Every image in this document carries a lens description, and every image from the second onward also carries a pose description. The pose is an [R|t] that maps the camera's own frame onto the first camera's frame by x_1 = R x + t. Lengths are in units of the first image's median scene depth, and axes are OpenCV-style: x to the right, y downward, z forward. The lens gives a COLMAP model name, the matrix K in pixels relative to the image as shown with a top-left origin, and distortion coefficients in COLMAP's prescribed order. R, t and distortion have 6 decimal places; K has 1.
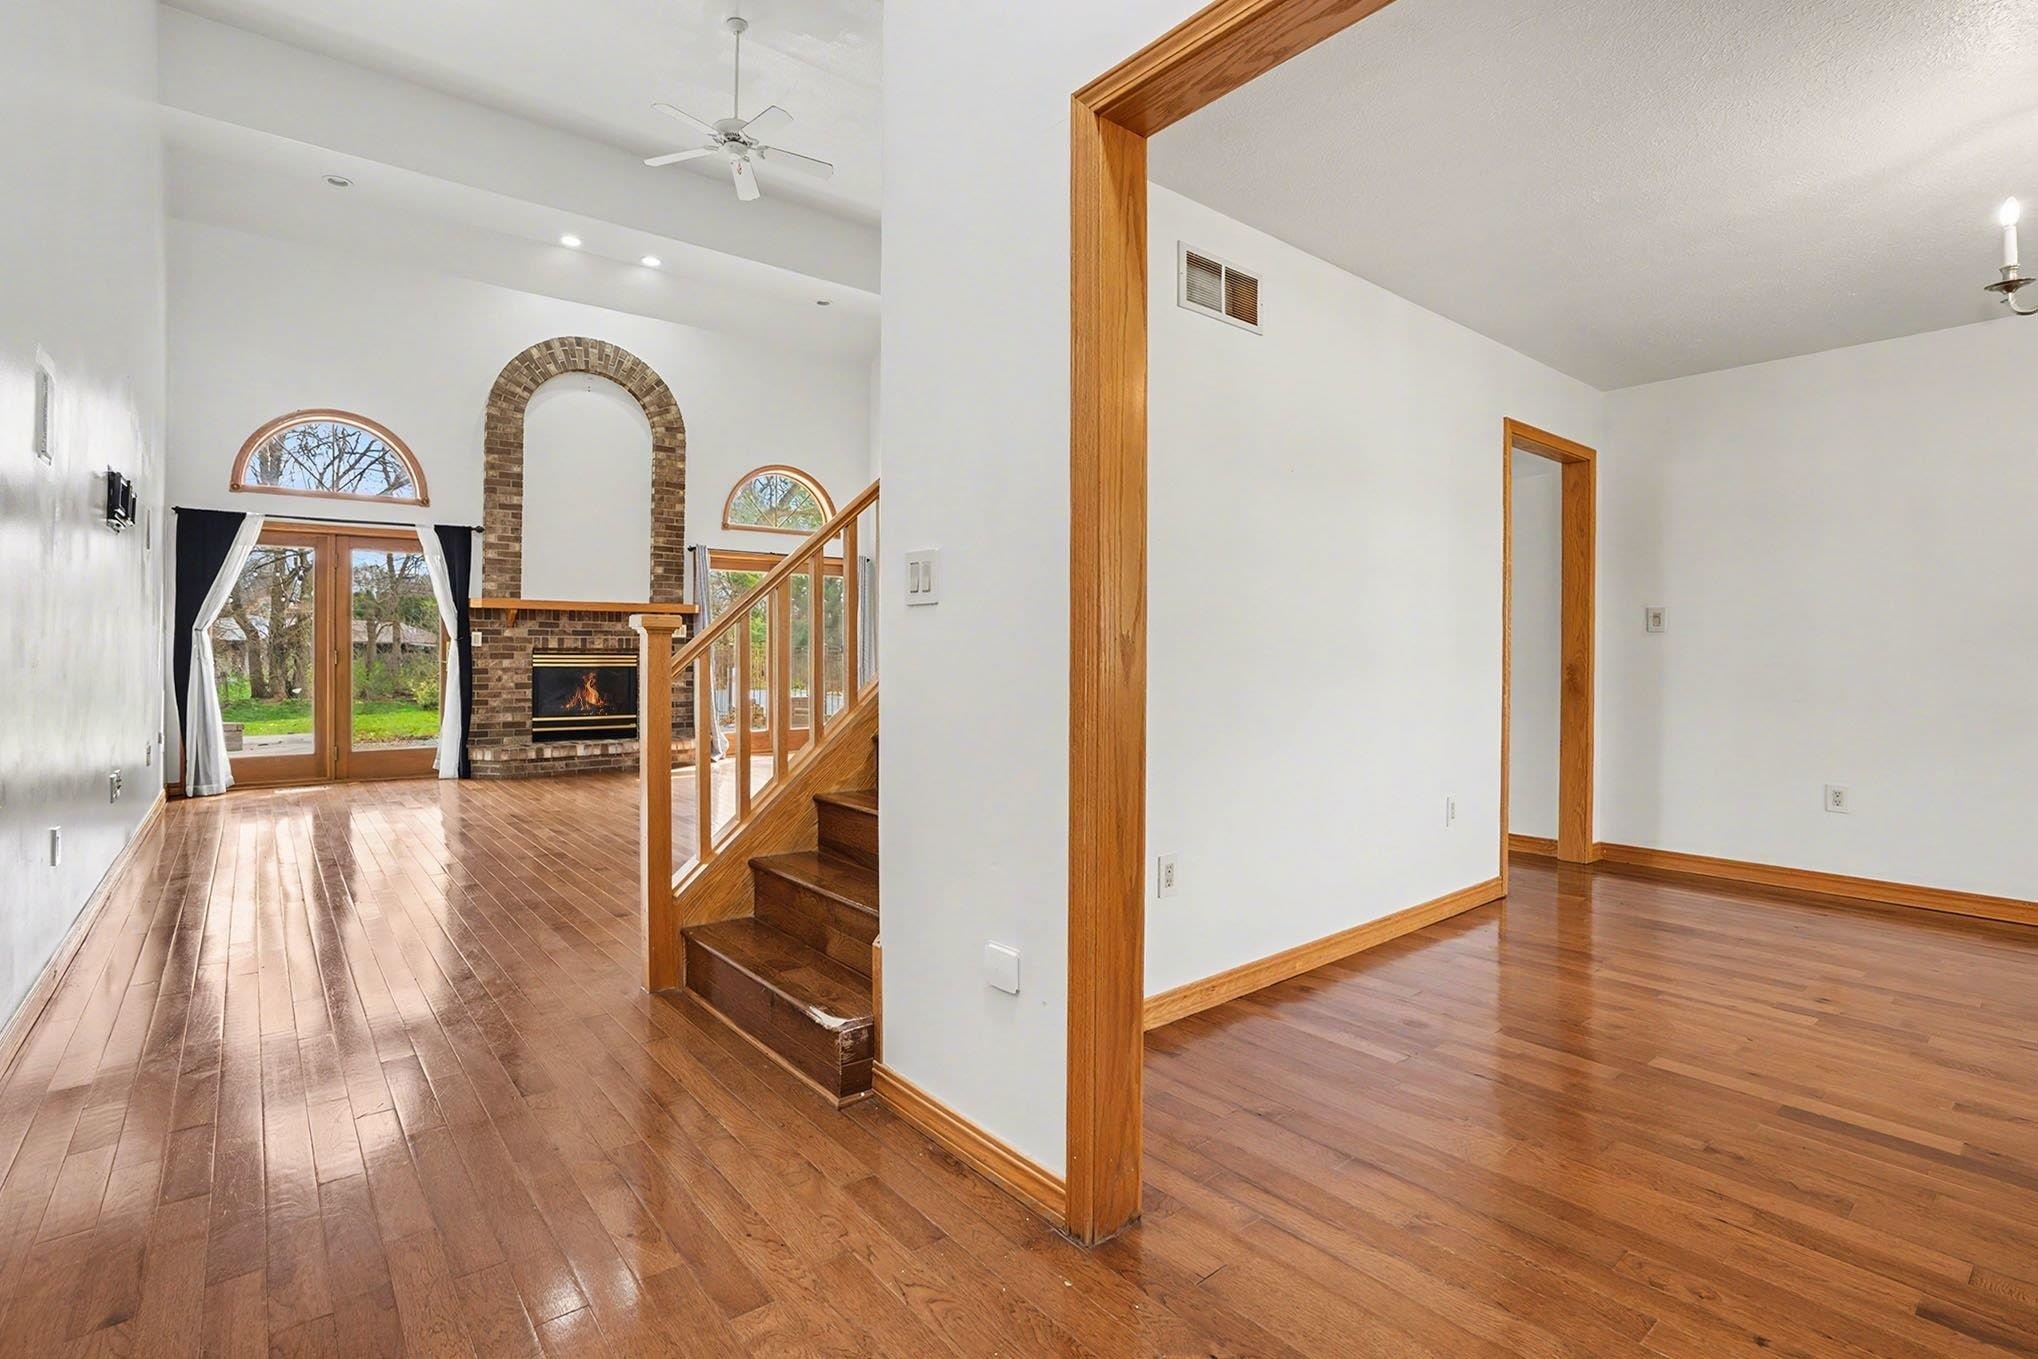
lens RADIAL K [[1033.2, 0, 1028.0], [0, 1033.2, 641.5], [0, 0, 1]] dist [-0.025678, 0.026654]
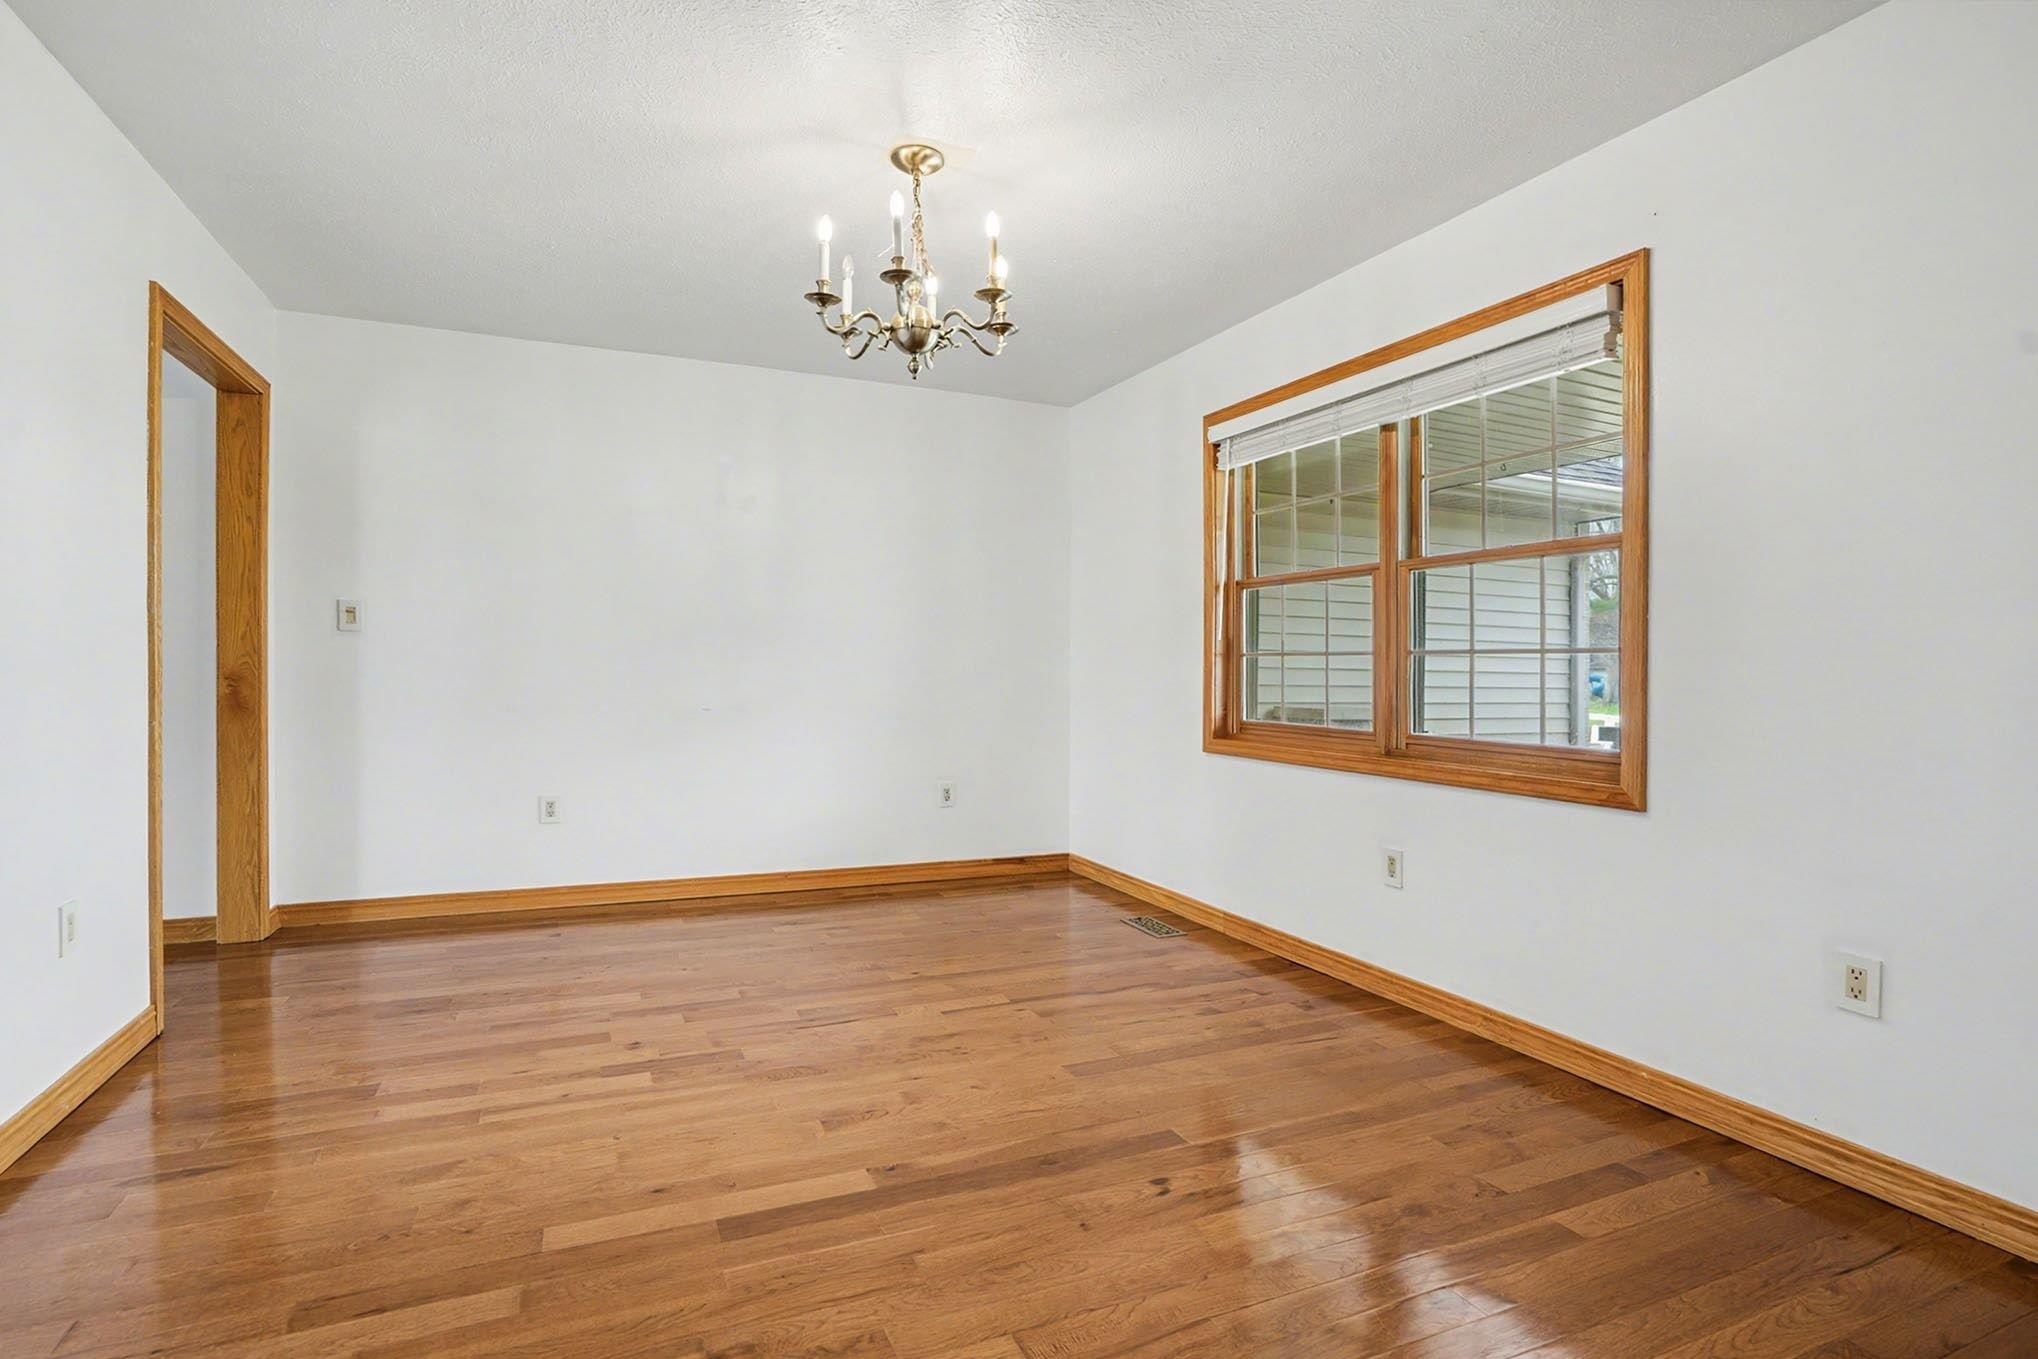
lens RADIAL K [[949.1, 0, 1003.8], [0, 949.1, 673.8], [0, 0, 1]] dist [-0.024033, 0.000330]
pose [[0.282883, -0.005267, 0.959140, 0.068563], [-0.016634, 0.999808, 0.010396, 0.010923], [-0.959010, -0.018895, 0.282741, 0.392295]]
